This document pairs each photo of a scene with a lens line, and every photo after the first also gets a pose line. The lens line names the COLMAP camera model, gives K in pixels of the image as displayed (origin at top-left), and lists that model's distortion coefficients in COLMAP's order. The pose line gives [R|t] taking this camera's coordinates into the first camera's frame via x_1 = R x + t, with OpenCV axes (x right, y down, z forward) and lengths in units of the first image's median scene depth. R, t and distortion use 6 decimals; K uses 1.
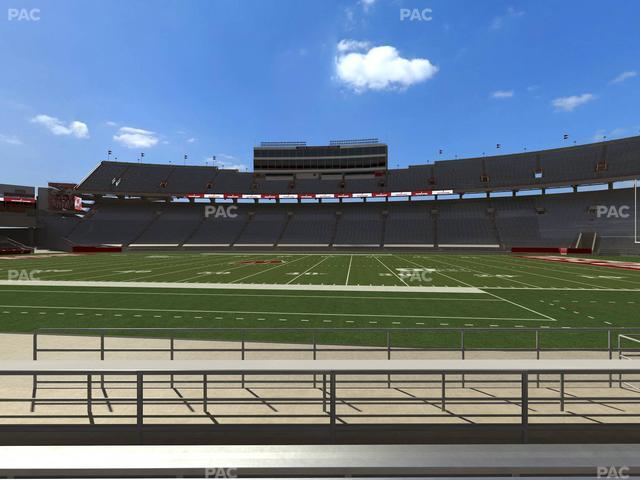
lens RADIAL K [[320.1, 0, 316.2], [0, 320.1, 240.4], [0, 0, 1]] dist [0.000345, 0.000149]
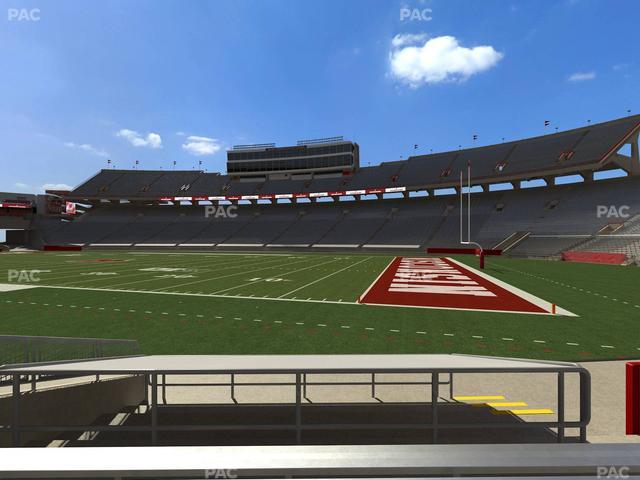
lens RADIAL K [[320.1, 0, 319.0], [0, 320.1, 239.4], [0, 0, 1]] dist [0.000345, 0.000149]
pose [[0.986445, -0.000886, -0.164088, 0.234950], [0.000459, 0.999996, -0.002642, -0.000151], [0.164090, 0.002531, 0.986442, 0.019389]]
